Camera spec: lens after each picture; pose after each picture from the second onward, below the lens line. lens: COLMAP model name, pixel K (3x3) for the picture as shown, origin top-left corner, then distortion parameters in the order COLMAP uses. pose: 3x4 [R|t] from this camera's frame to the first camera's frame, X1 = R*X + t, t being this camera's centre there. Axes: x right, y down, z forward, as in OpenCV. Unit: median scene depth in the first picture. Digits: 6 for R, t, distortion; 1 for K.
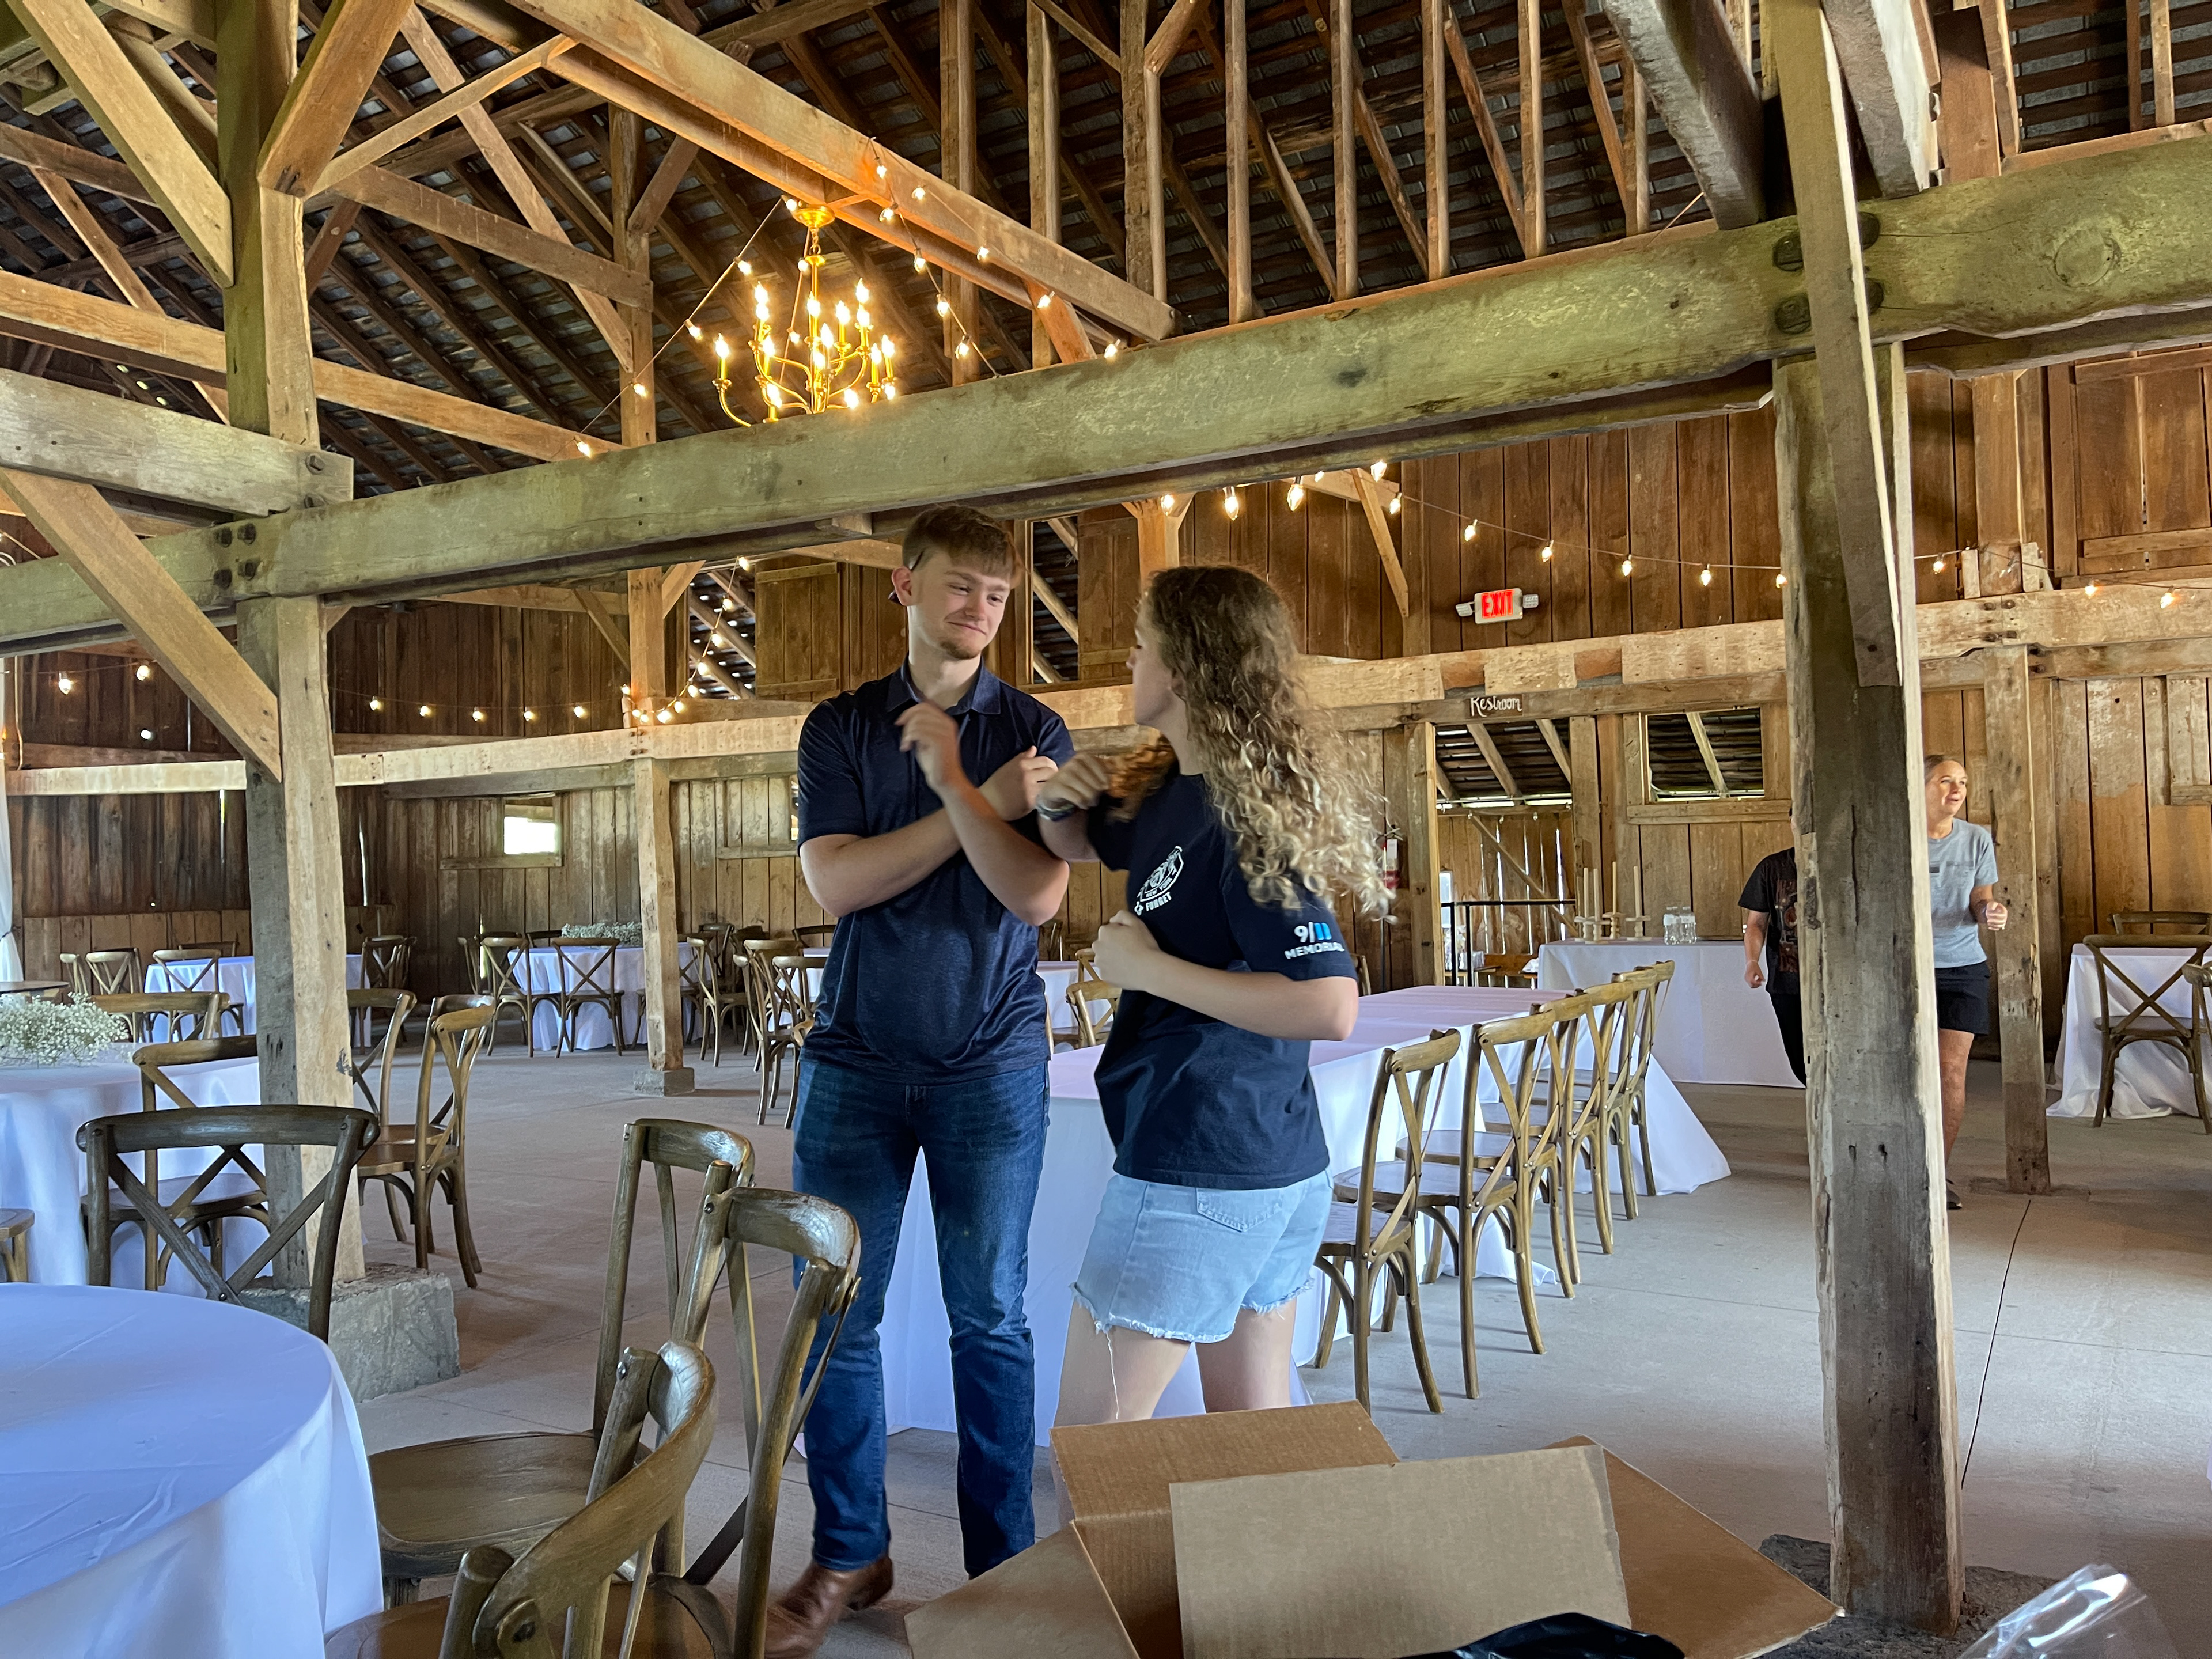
lens RADIAL K [[1675.3, 0, 1104.2], [0, 1675.3, 829.3], [0, 0, 1]] dist [0.047884, -0.001940]
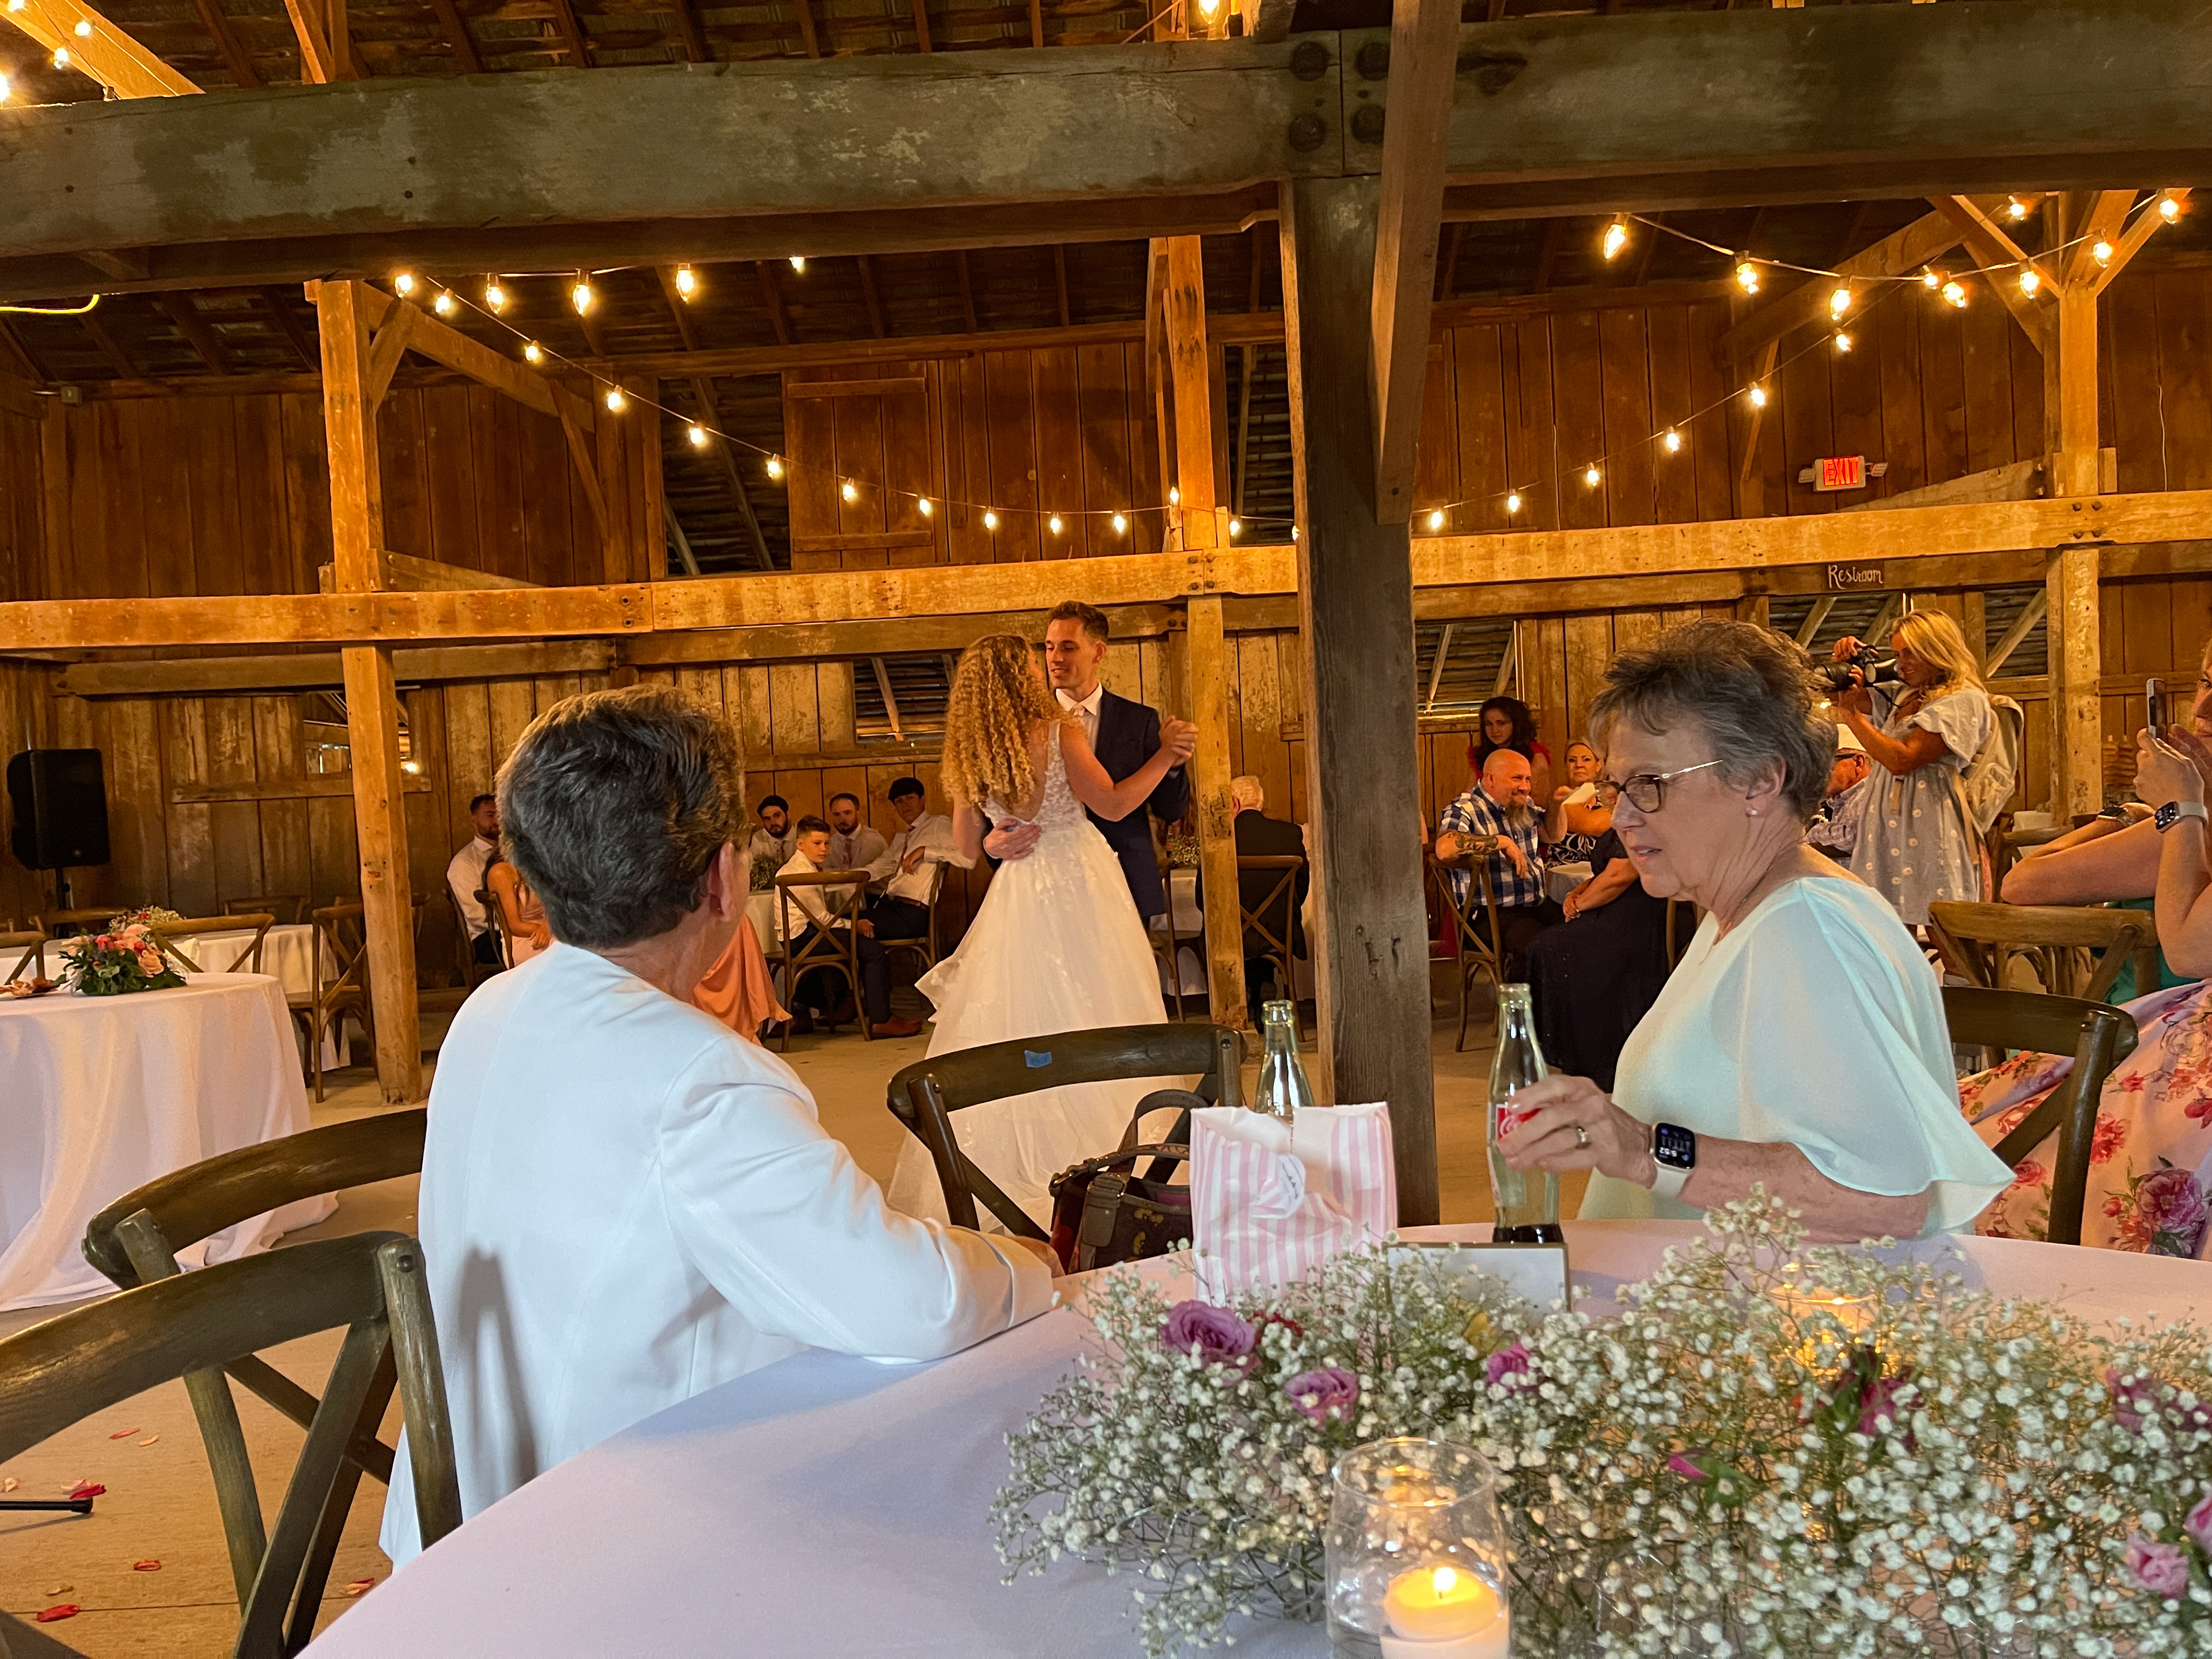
lens RADIAL K [[1675.3, 0, 1106.5], [0, 1675.3, 834.2], [0, 0, 1]] dist [0.047884, -0.001940]
pose [[0.861029, -0.034605, 0.507376, -0.540853], [0.020870, 0.999246, 0.032736, 0.027975], [-0.508127, -0.017598, 0.861103, 0.329531]]
